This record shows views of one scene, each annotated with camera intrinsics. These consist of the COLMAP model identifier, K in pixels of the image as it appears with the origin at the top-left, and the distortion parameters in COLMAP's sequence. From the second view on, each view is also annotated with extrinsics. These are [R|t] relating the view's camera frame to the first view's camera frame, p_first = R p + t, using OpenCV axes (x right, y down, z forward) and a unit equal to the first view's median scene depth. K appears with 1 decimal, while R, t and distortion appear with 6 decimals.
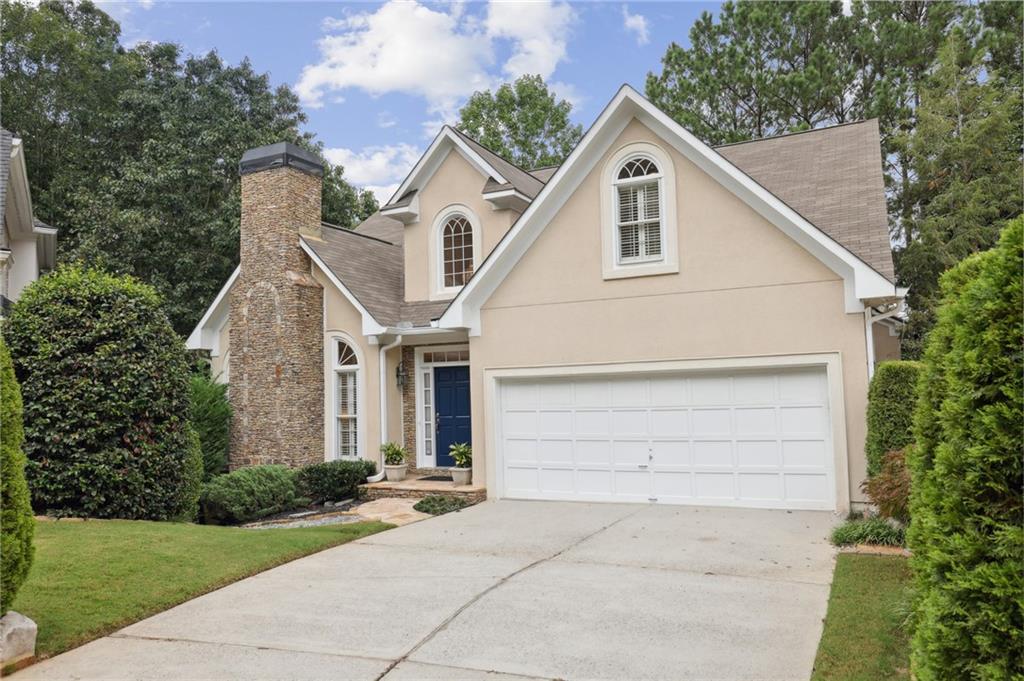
lens RADIAL K [[711.7, 0, 532.8], [0, 711.7, 330.3], [0, 0, 1]] dist [0.018678, 0.001374]
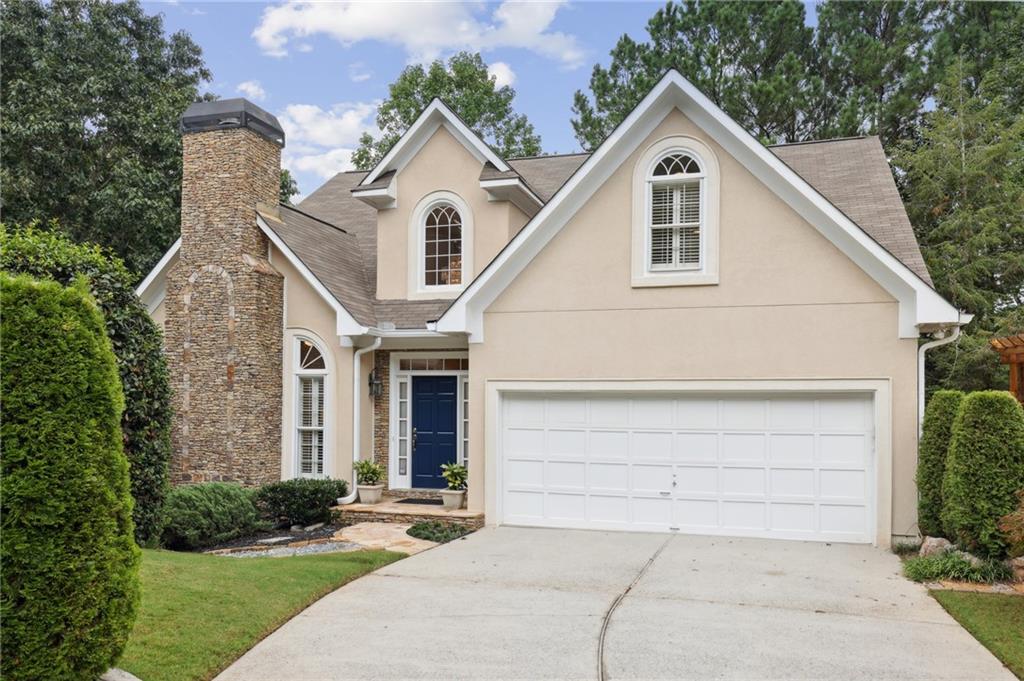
lens RADIAL K [[761.1, 0, 516.3], [0, 761.1, 387.4], [0, 0, 1]] dist [0.030429, -0.010942]
pose [[0.987296, 0.041601, 0.153348, -0.164701], [-0.050247, 0.997333, 0.052943, 0.010011], [-0.150737, -0.059976, 0.986753, 0.053811]]
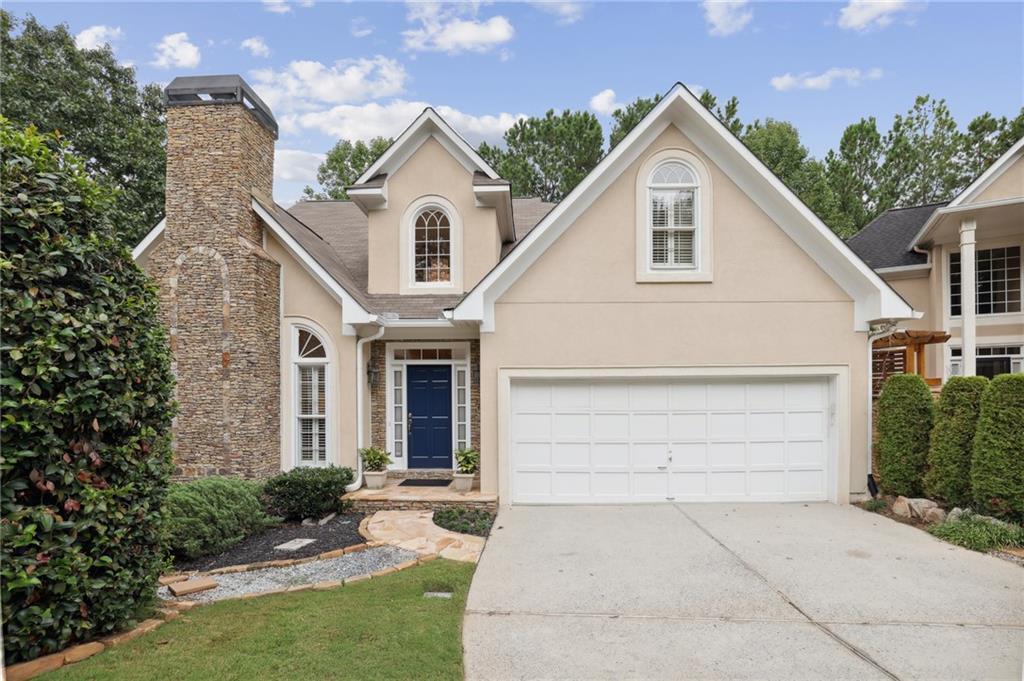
lens RADIAL K [[438.0, 0, 478.3], [0, 438.0, 386.0], [0, 0, 1]] dist [-0.021695, 0.005451]
pose [[0.922520, 0.027935, 0.384936, -0.290716], [-0.055022, 0.996709, 0.059531, 0.042407], [-0.382007, -0.076098, 0.921021, 0.451218]]
